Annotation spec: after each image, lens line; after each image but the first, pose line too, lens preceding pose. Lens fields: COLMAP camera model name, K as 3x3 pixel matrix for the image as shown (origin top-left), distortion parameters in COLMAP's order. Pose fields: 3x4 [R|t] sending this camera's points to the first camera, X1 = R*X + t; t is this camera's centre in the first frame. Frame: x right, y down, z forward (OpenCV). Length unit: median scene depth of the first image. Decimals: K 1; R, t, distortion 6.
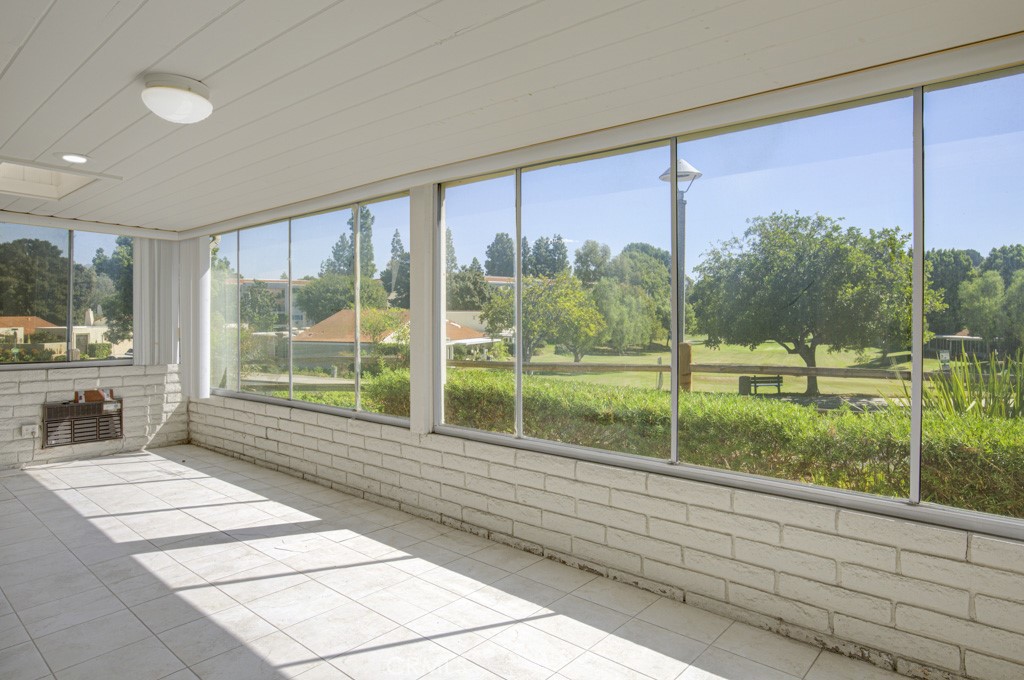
lens RADIAL K [[587.2, 0, 517.2], [0, 587.2, 337.3], [0, 0, 1]] dist [0.025197, 0.000320]
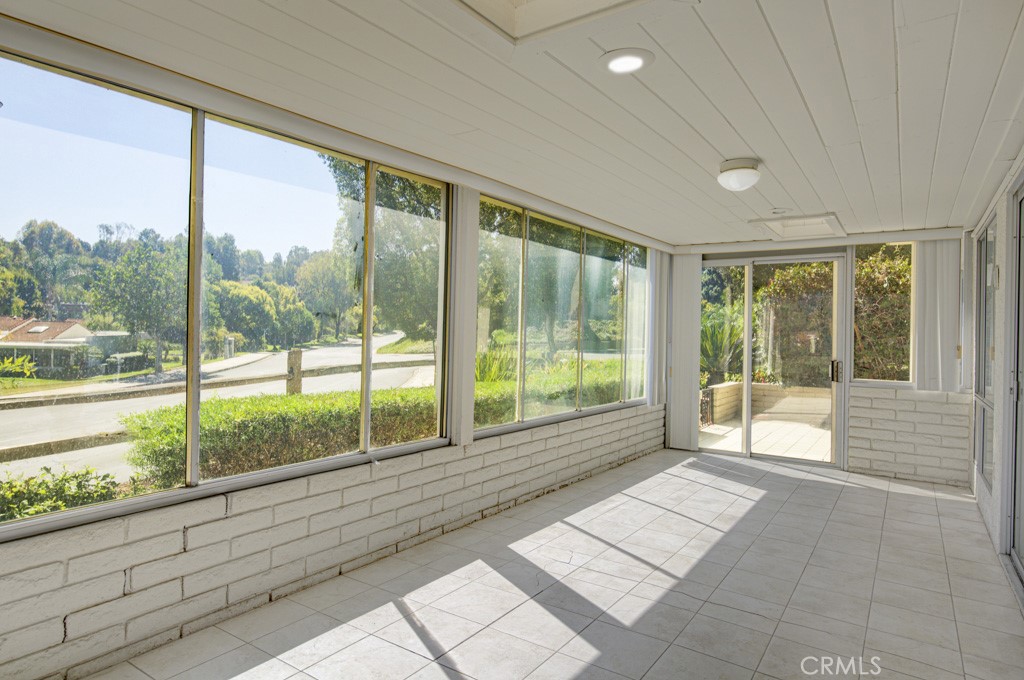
lens RADIAL K [[587.2, 0, 517.2], [0, 587.2, 337.3], [0, 0, 1]] dist [0.025197, 0.000320]
pose [[-0.127224, 0.014367, 0.991770, -0.818155], [-0.002660, 0.999887, -0.014826, -0.000836], [-0.991870, -0.004524, -0.127172, 0.724457]]
